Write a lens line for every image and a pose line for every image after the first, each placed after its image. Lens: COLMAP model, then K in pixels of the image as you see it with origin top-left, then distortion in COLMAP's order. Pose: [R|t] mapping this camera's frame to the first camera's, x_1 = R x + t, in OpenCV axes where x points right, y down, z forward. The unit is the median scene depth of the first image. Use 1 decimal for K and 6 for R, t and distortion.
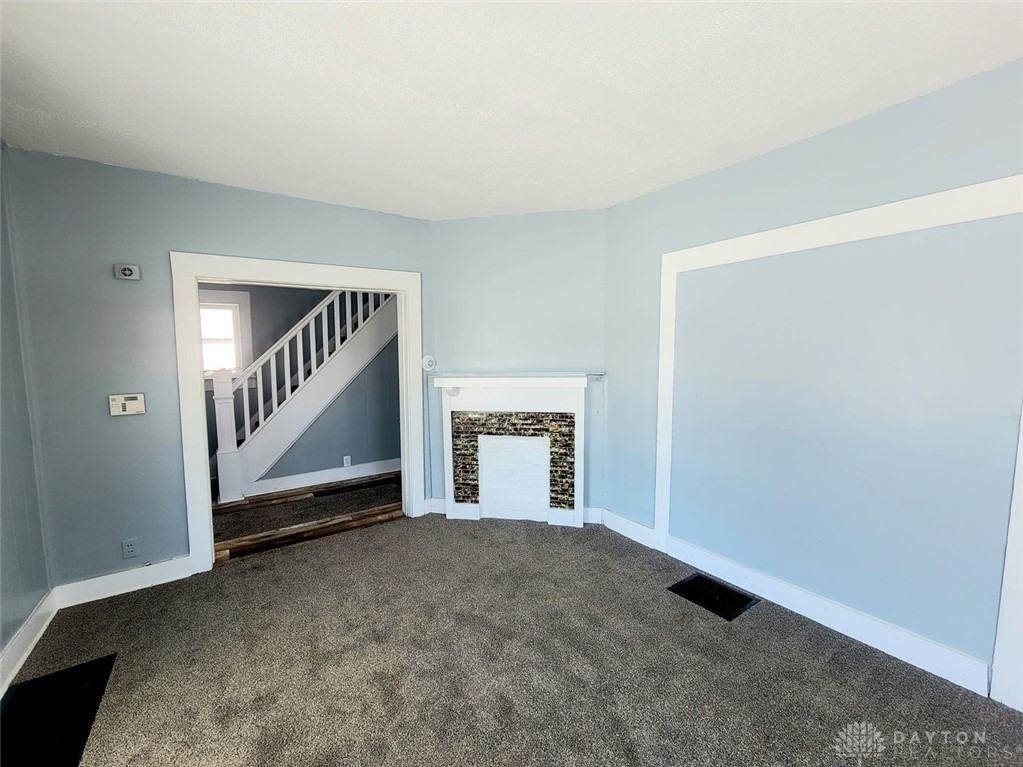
lens RADIAL K [[416.8, 0, 505.9], [0, 416.8, 382.0], [0, 0, 1]] dist [0.000364, 0.000187]
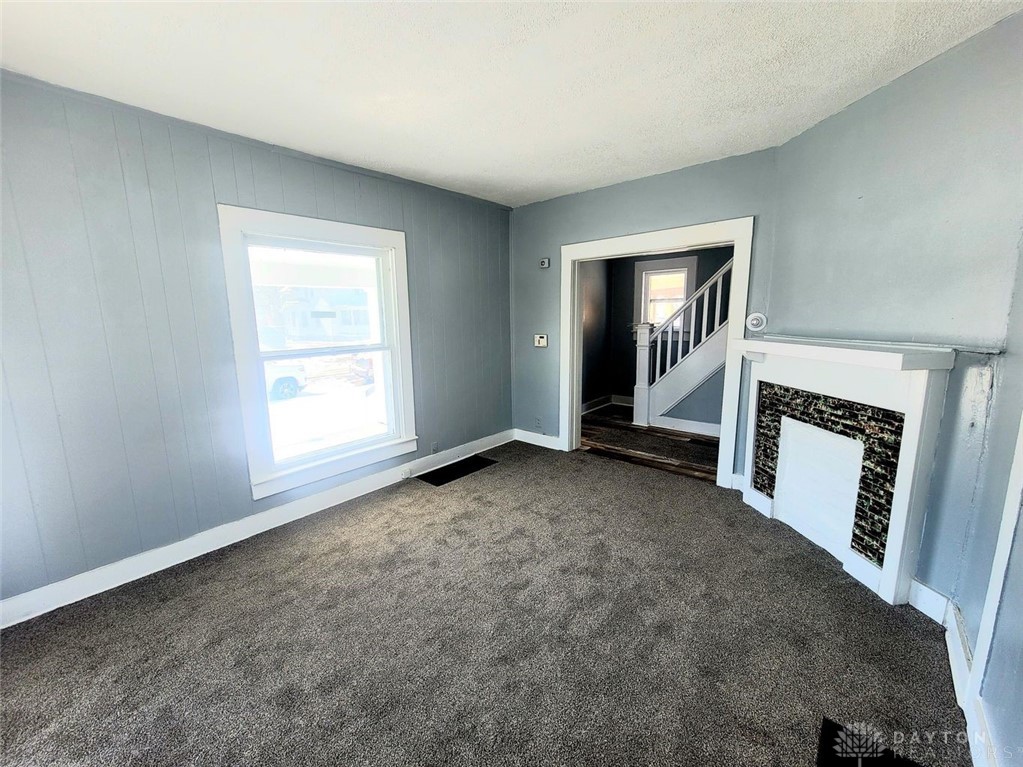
lens RADIAL K [[416.8, 0, 505.9], [0, 416.8, 382.0], [0, 0, 1]] dist [0.000364, 0.000187]
pose [[0.252937, 0.161147, -0.953968, 0.555917], [-0.064856, 0.986637, 0.149469, -0.019759], [0.965307, 0.024064, 0.260008, 0.297661]]
